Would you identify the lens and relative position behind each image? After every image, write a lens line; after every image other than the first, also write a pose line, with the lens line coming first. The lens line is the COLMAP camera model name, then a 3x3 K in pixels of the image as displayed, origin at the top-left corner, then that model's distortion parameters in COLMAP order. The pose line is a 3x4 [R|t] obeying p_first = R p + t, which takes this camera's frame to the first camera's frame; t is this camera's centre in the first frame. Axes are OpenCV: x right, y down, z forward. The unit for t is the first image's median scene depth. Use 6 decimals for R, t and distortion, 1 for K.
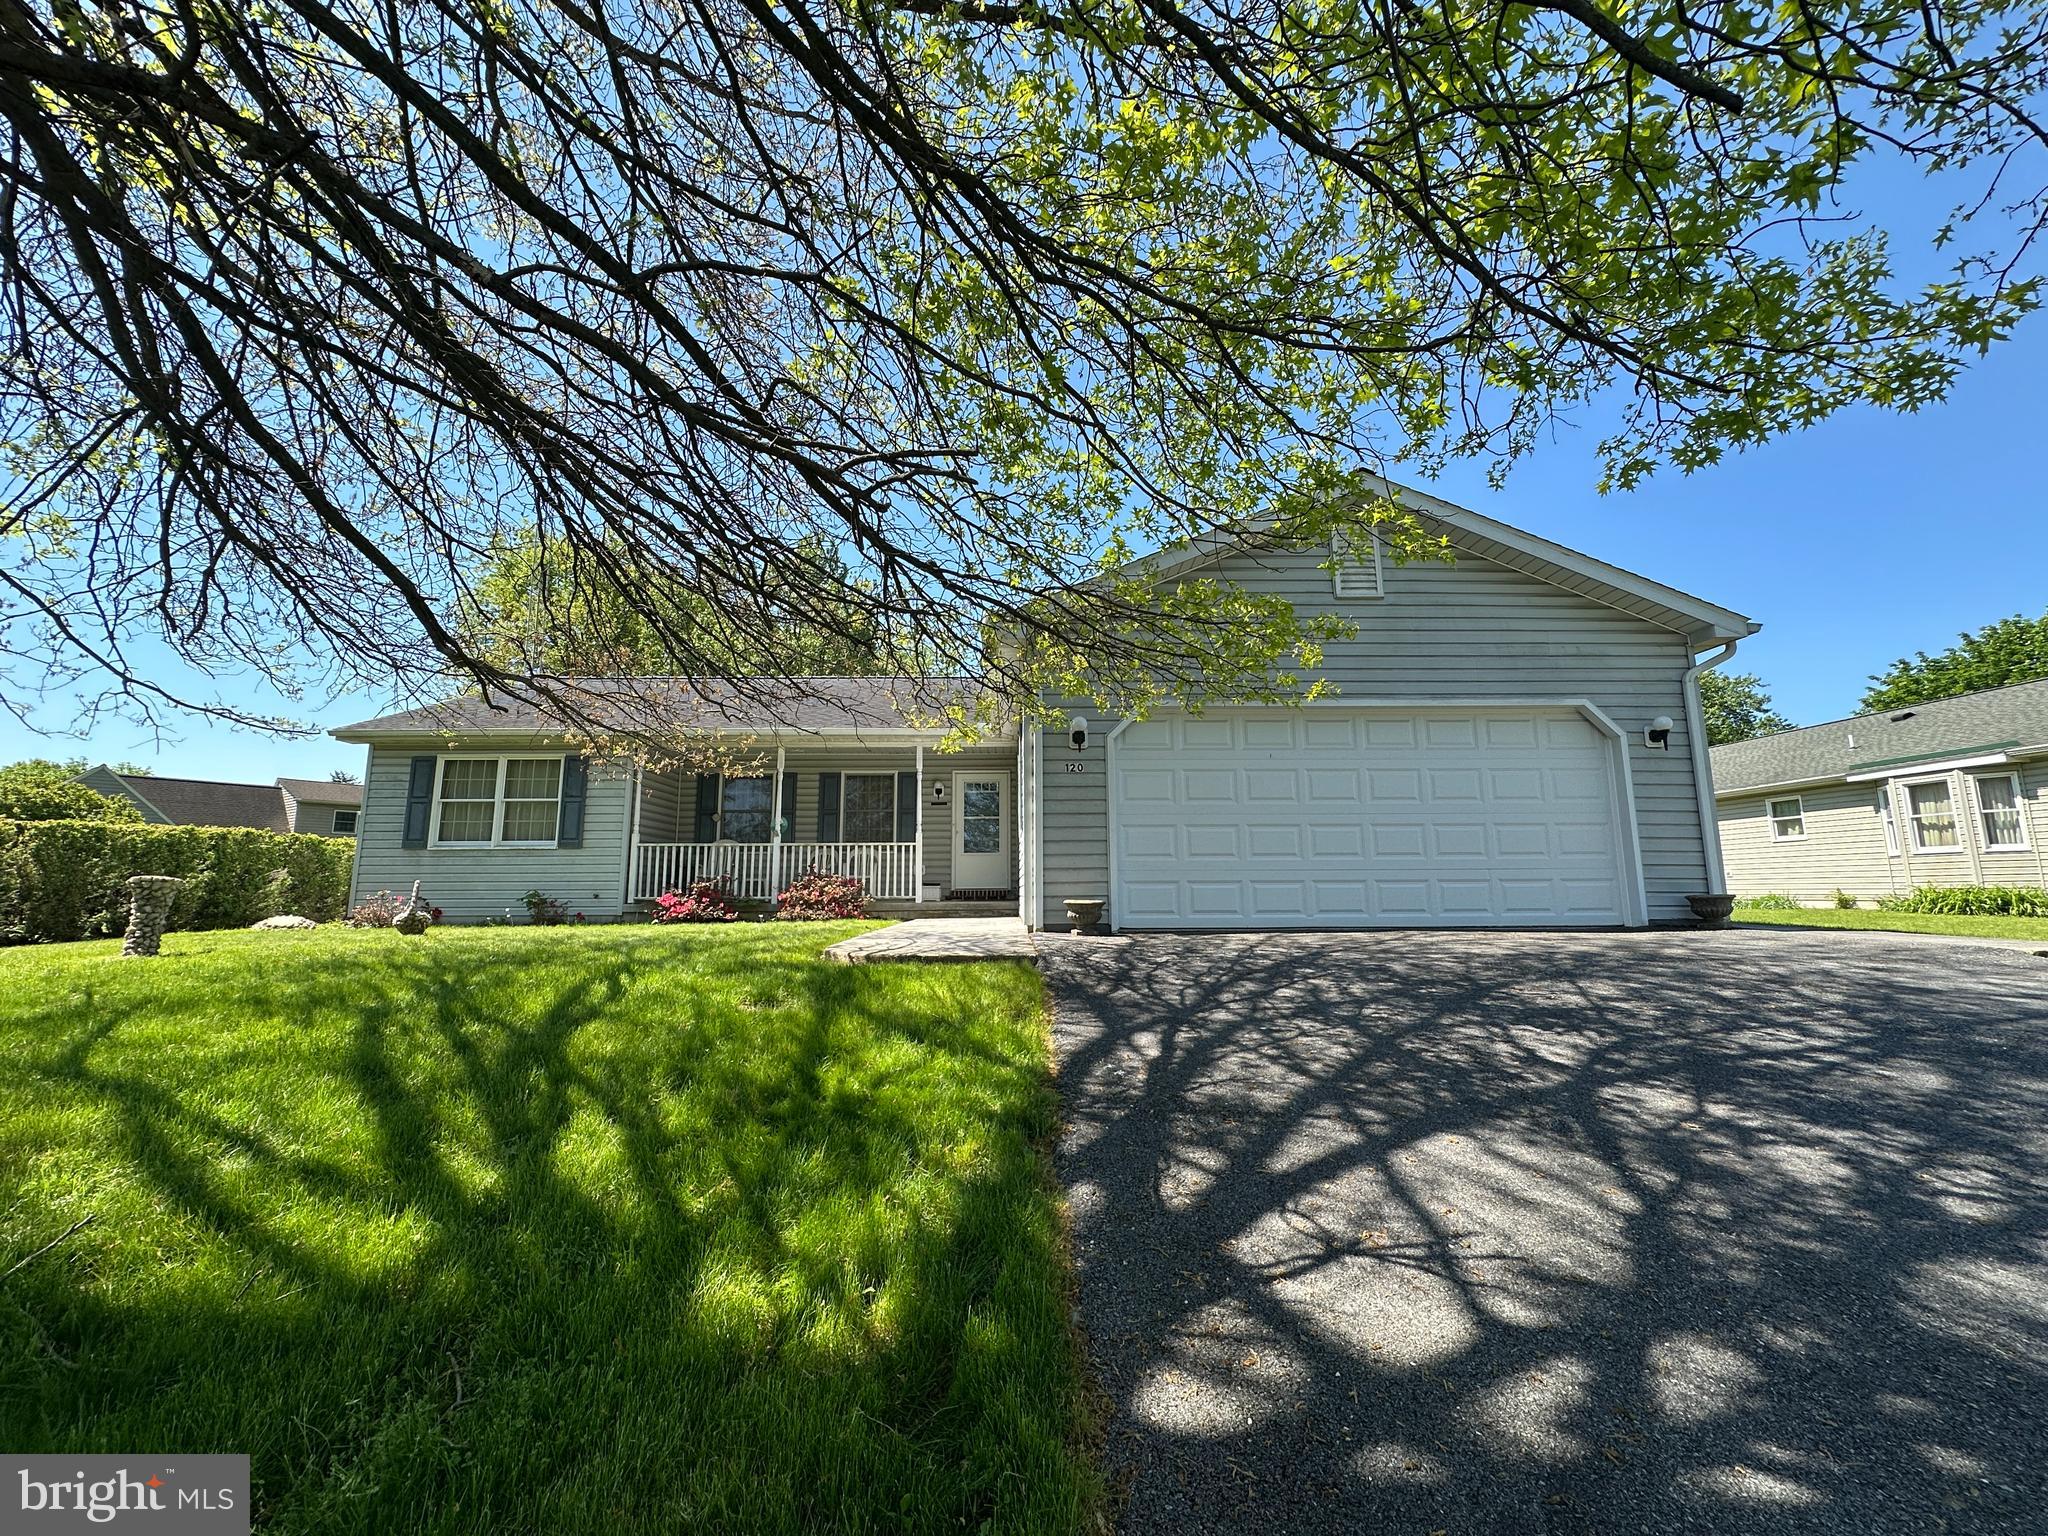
lens RADIAL K [[815.5, 0, 1022.5], [0, 815.5, 766.0], [0, 0, 1]] dist [-0.003486, 0.000671]
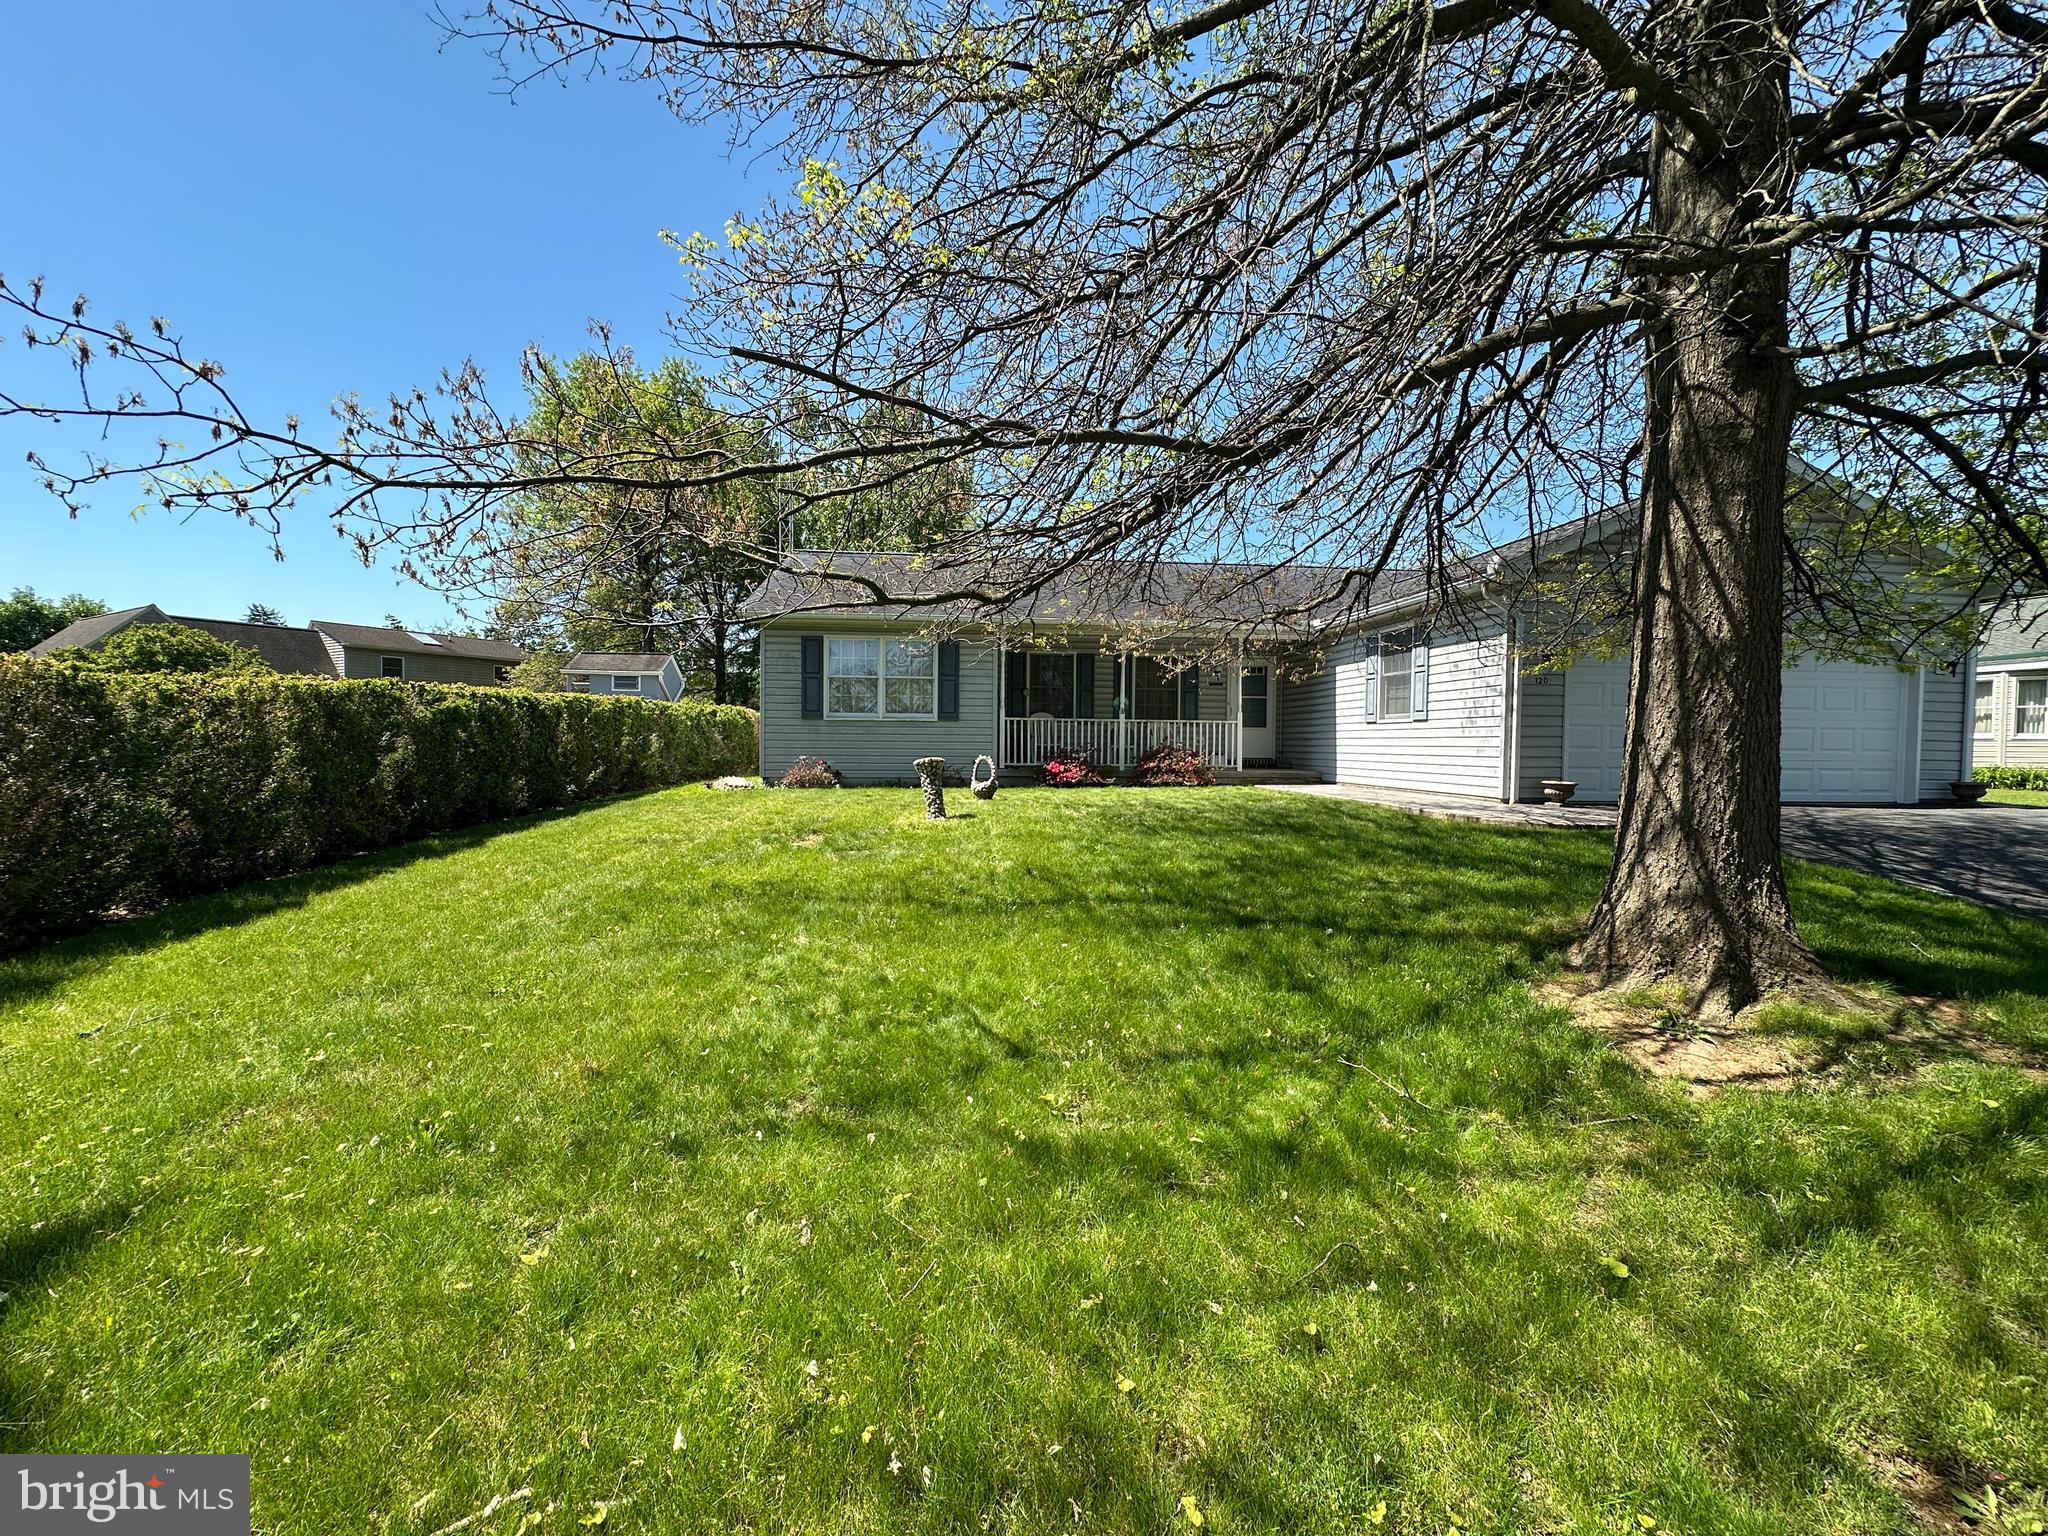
lens RADIAL K [[818.1, 0, 1018.9], [0, 818.1, 764.9], [0, 0, 1]] dist [-0.002212, 0.000001]
pose [[0.996780, 0.013546, 0.079033, -0.544777], [-0.027554, 0.983471, 0.178957, -0.047293], [-0.075303, -0.180558, 0.980677, -0.153974]]
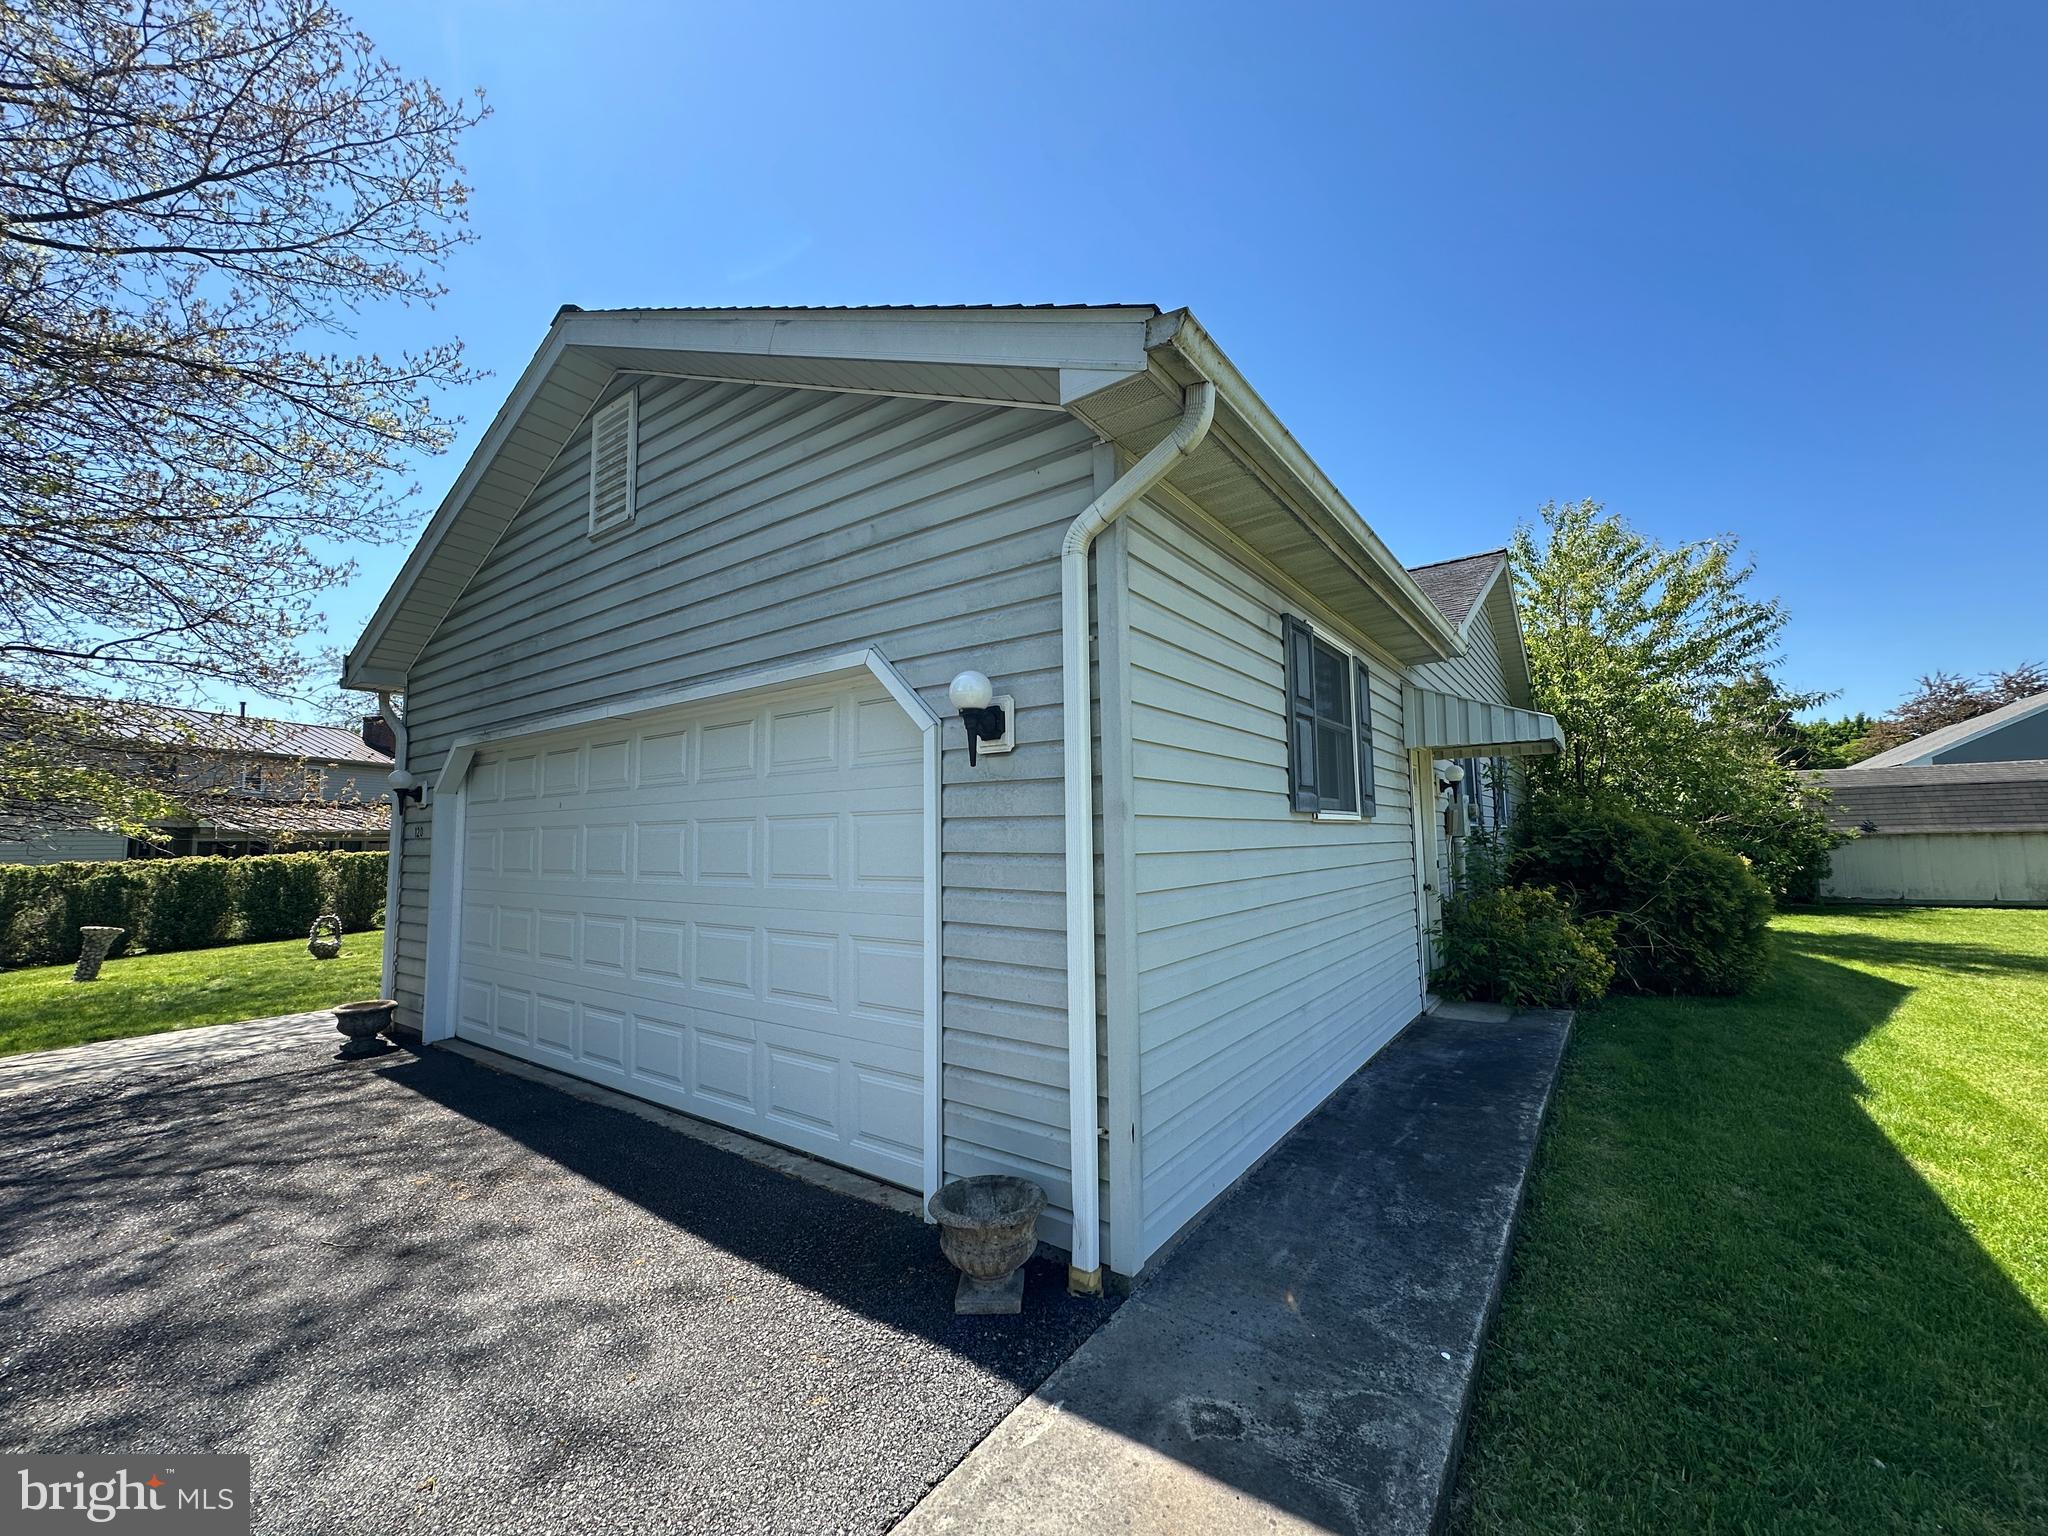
lens RADIAL K [[808.5, 0, 1024.0], [0, 808.5, 768.0], [0, 0, 1]] dist [-0.003412, -0.000303]
pose [[0.798232, -0.060086, -0.599346, 0.637755], [0.102912, 0.993987, 0.037412, -0.018191], [0.593494, -0.091544, 0.799615, 0.450235]]
